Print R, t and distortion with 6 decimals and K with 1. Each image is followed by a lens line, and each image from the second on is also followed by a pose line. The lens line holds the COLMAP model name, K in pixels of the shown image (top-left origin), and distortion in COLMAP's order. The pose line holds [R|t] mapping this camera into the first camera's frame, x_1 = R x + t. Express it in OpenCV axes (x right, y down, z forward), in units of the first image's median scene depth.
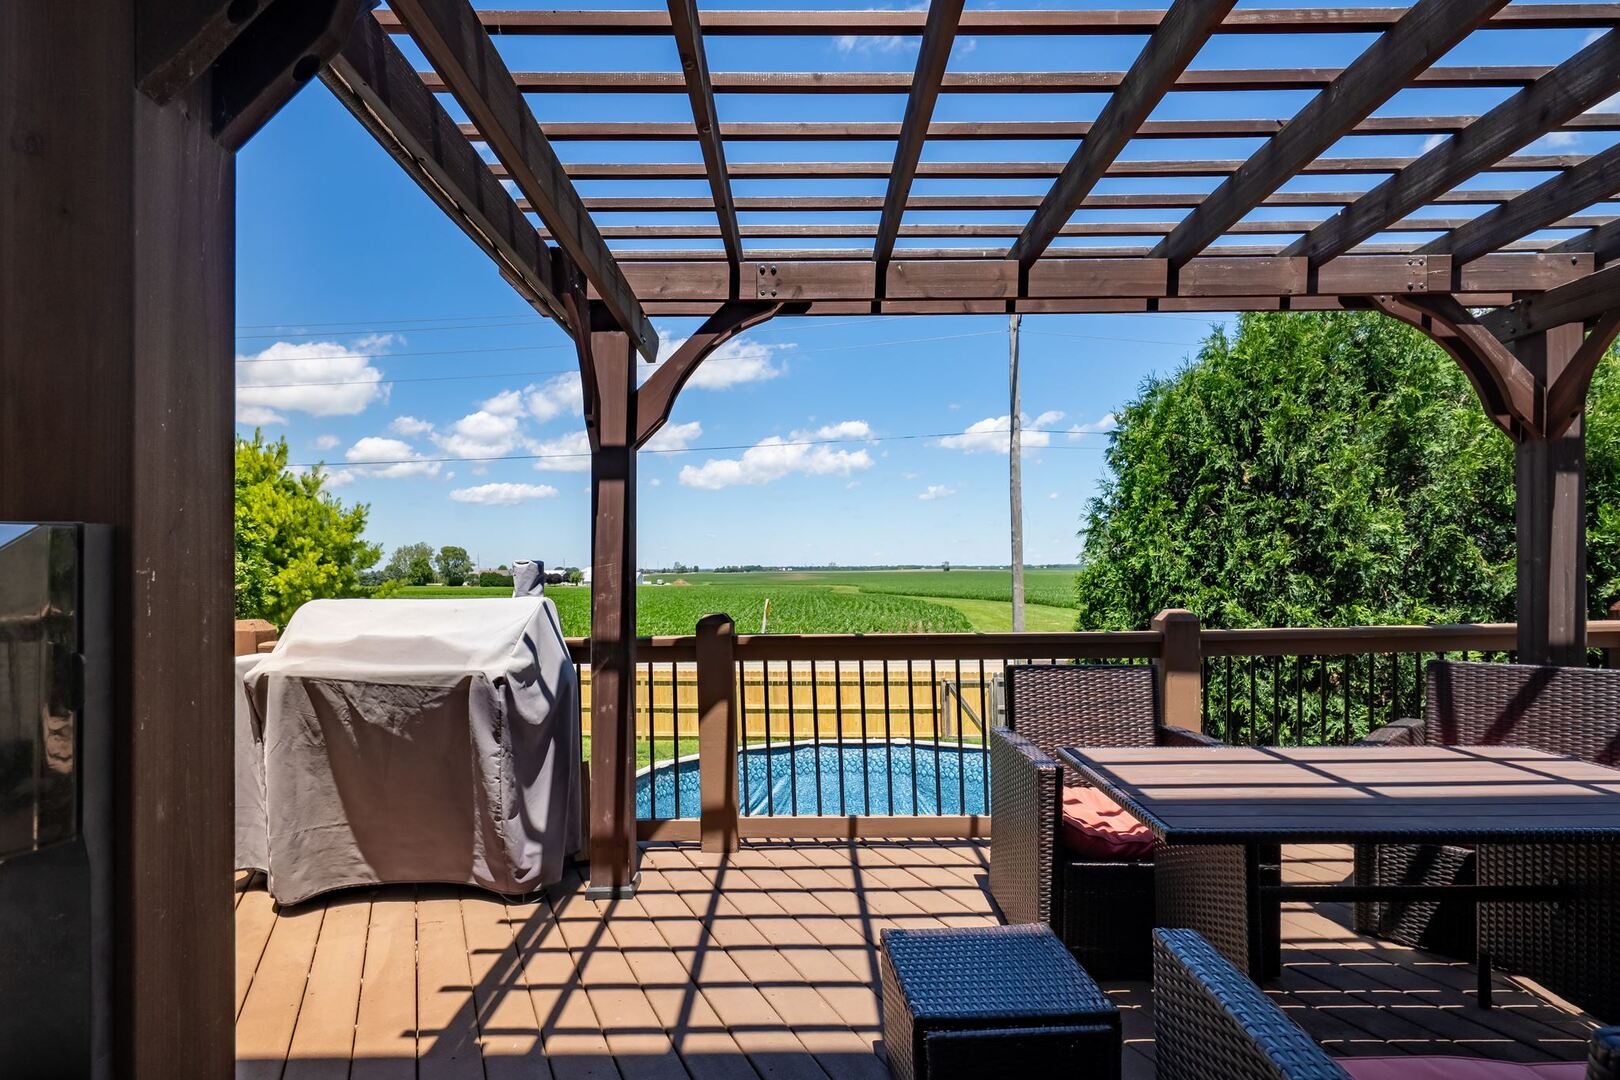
lens RADIAL K [[829.7, 0, 795.8], [0, 829.7, 554.4], [0, 0, 1]] dist [-0.002816, -0.000396]
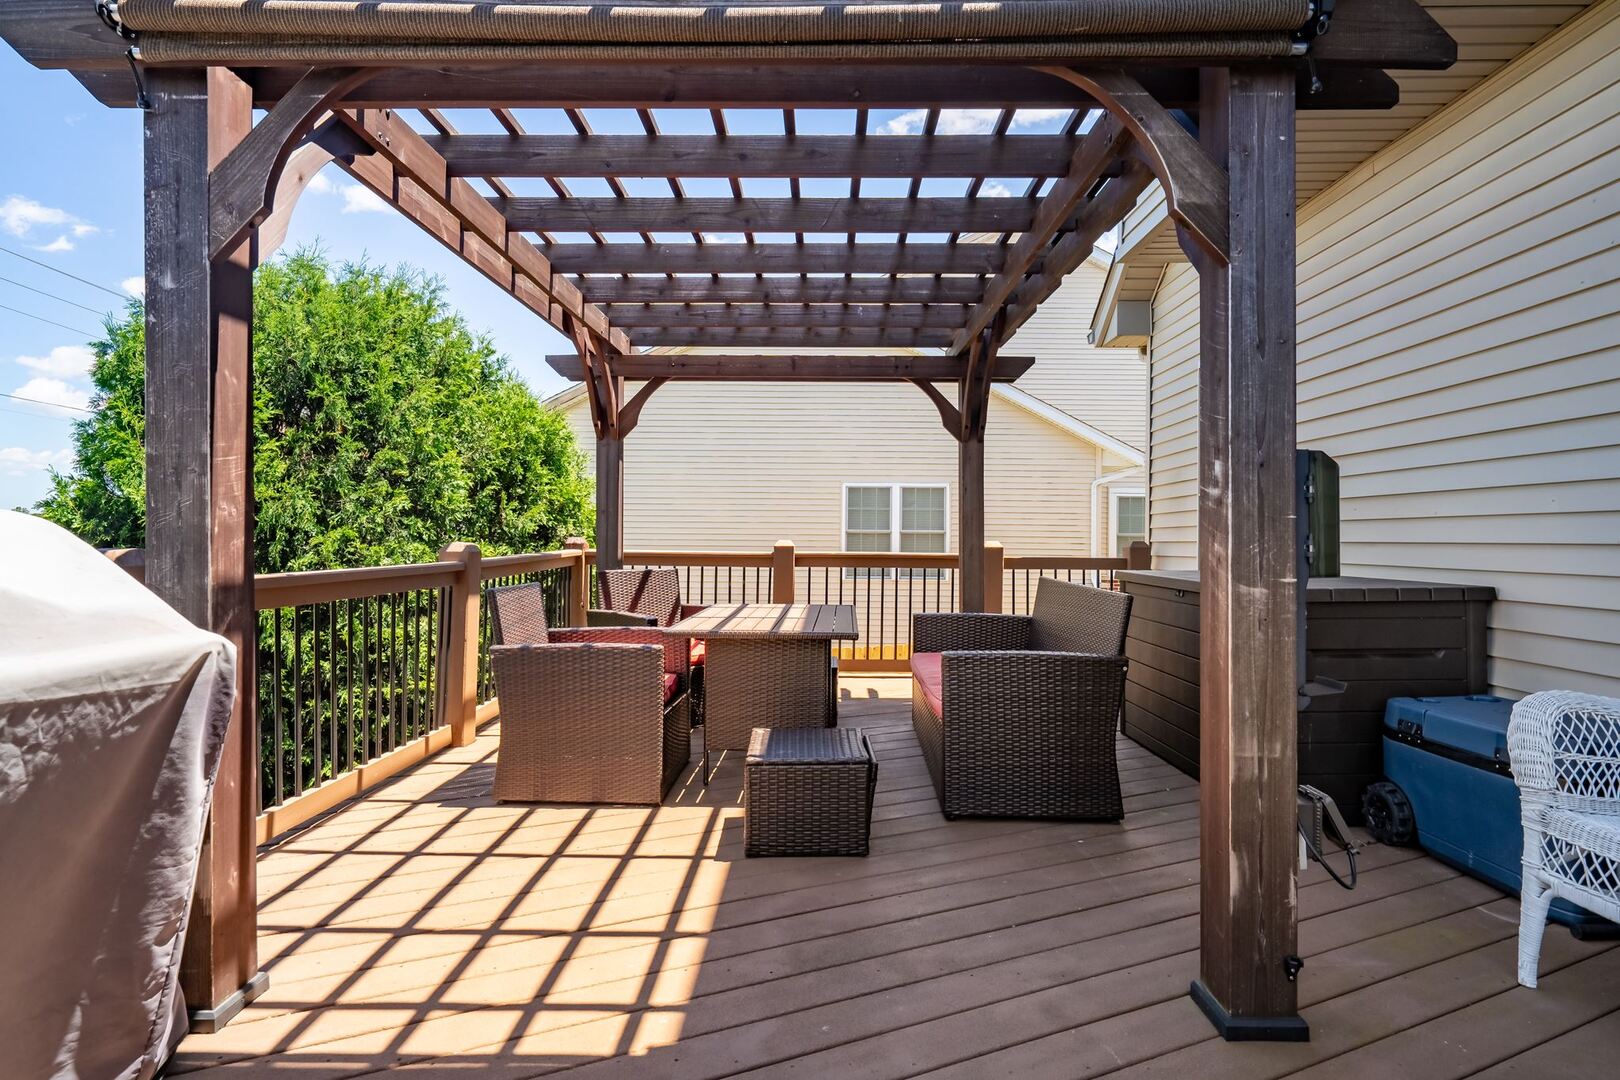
lens RADIAL K [[829.7, 0, 804.2], [0, 829.7, 533.8], [0, 0, 1]] dist [-0.002816, -0.000396]
pose [[0.039592, 0.009933, 0.999167, -0.954847], [-0.019172, 0.999774, -0.009180, 0.077304], [-0.999032, -0.018793, 0.039773, 0.668885]]
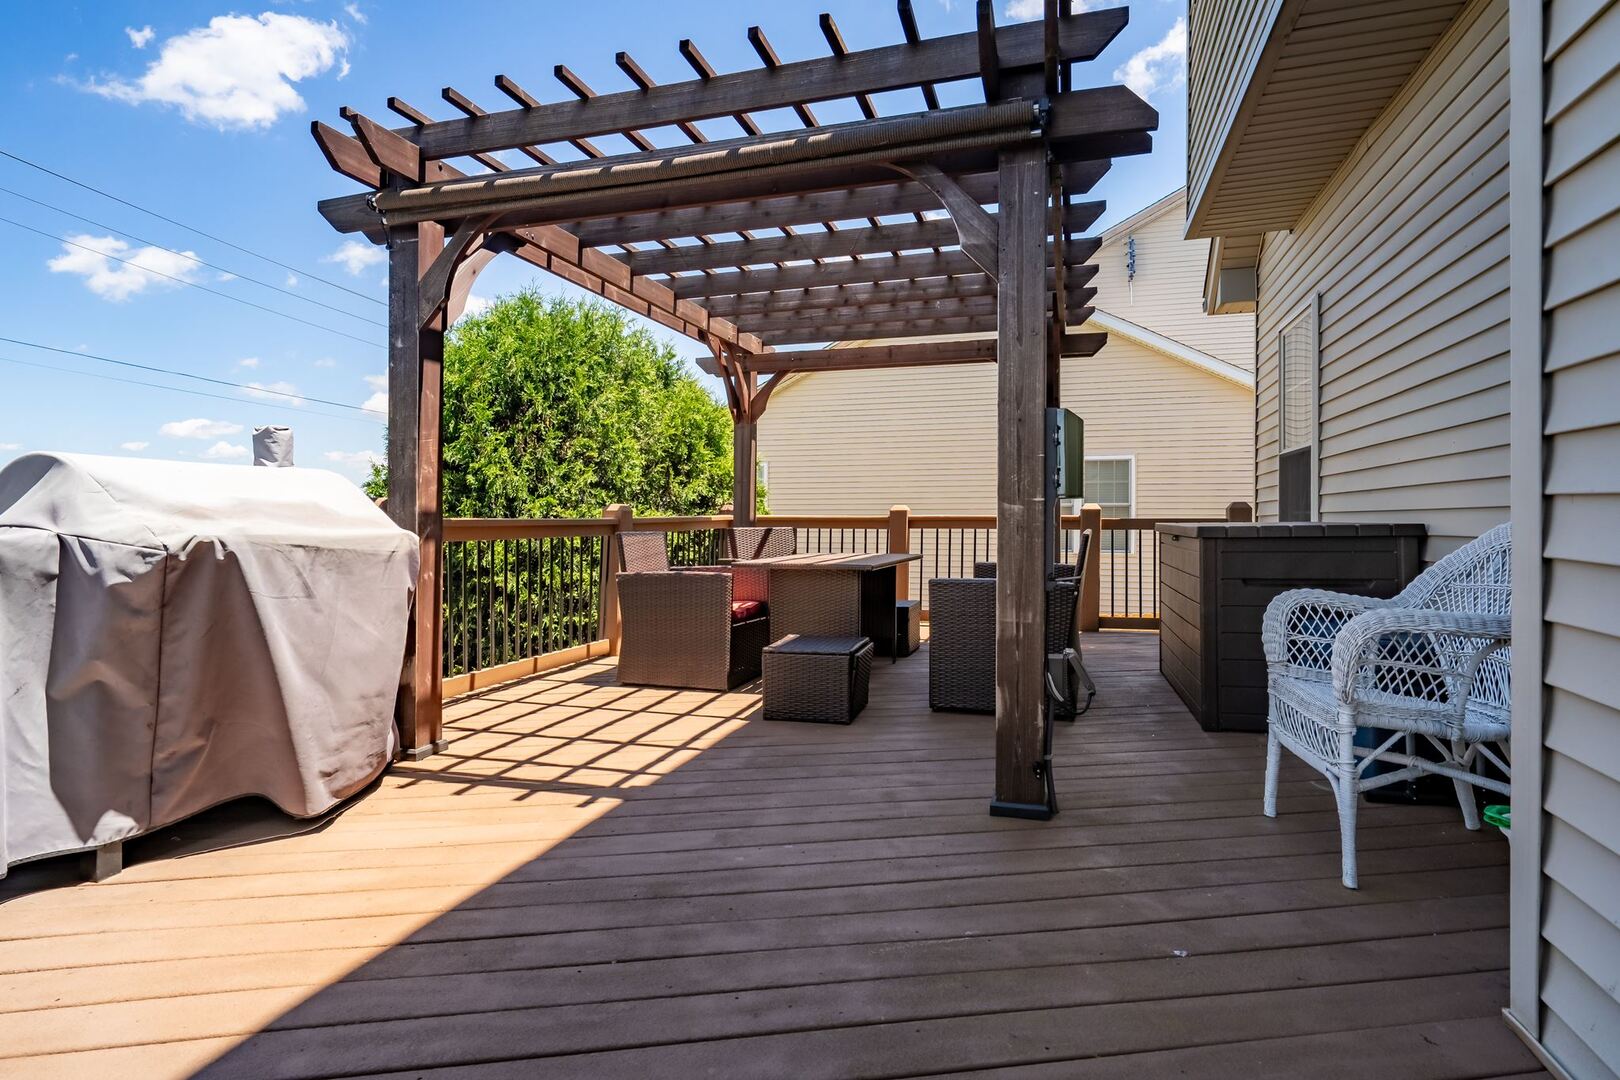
lens RADIAL K [[829.7, 0, 790.0], [0, 829.7, 493.6], [0, 0, 1]] dist [-0.002816, -0.000396]
pose [[0.324748, 0.034307, 0.945178, -1.272099], [-0.013462, 0.999408, -0.031650, 0.128530], [-0.945705, -0.002446, 0.325018, 0.262917]]
